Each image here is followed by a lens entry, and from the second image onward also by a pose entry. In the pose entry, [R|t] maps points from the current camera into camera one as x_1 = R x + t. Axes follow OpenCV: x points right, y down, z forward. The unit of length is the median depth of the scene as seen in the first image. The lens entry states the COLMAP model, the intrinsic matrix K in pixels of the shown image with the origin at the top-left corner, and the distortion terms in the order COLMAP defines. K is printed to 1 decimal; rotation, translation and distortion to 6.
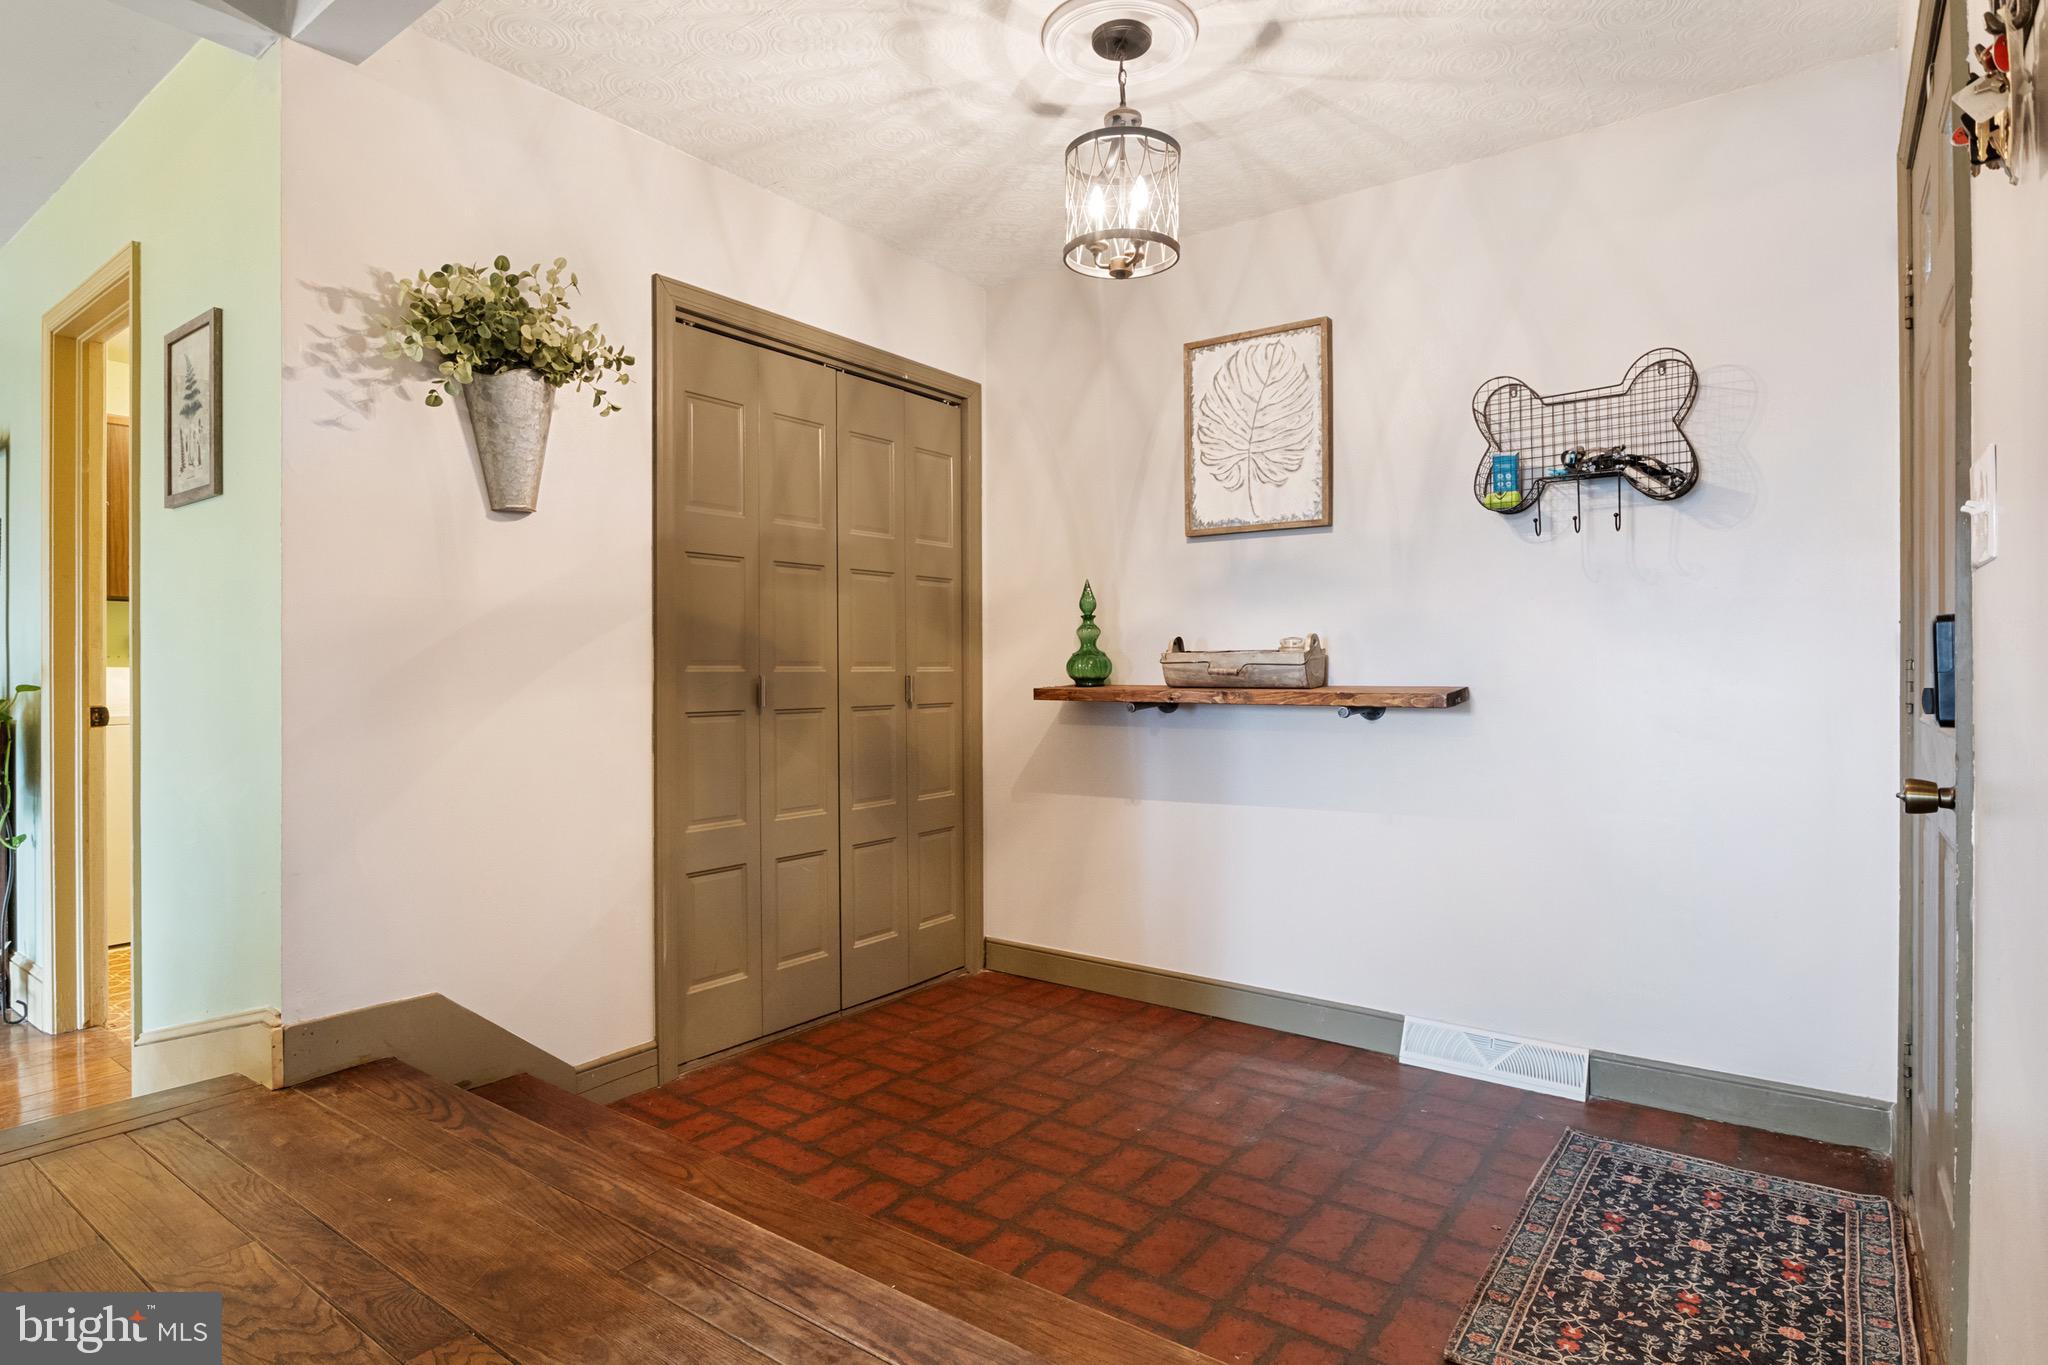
lens RADIAL K [[1073.0, 0, 1022.2], [0, 1073.0, 665.3], [0, 0, 1]] dist [-0.008915, 0.001246]
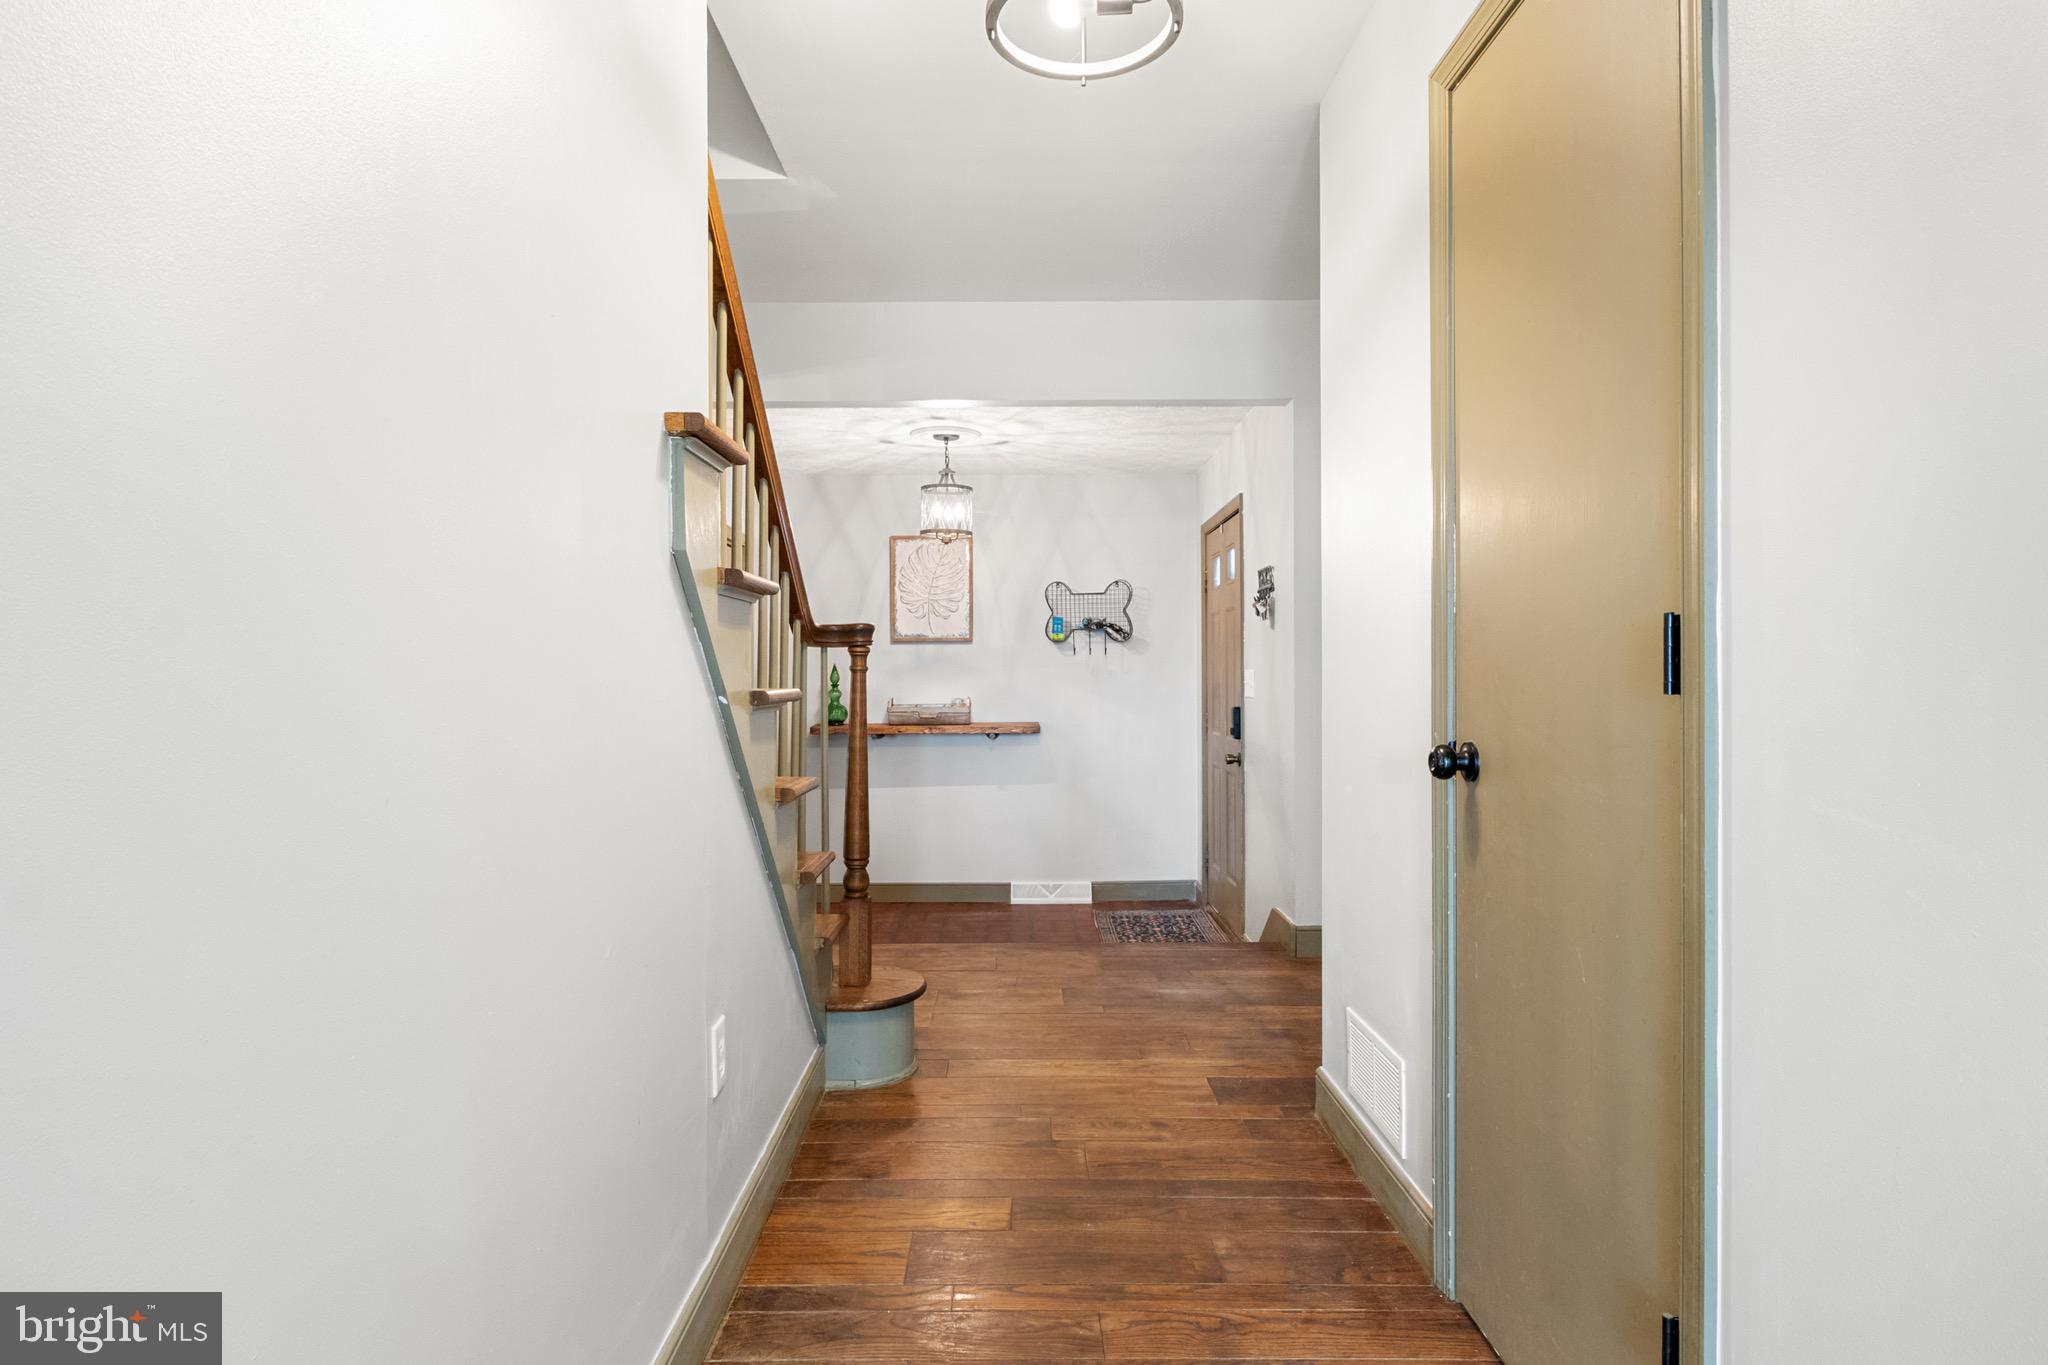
lens RADIAL K [[1073.0, 0, 1028.4], [0, 1073.0, 676.7], [0, 0, 1]] dist [-0.008915, 0.001246]
pose [[0.801797, -0.004664, 0.597578, -0.900739], [0.001644, 0.999983, 0.005599, -0.085109], [-0.597594, -0.003507, 0.801791, -0.716417]]
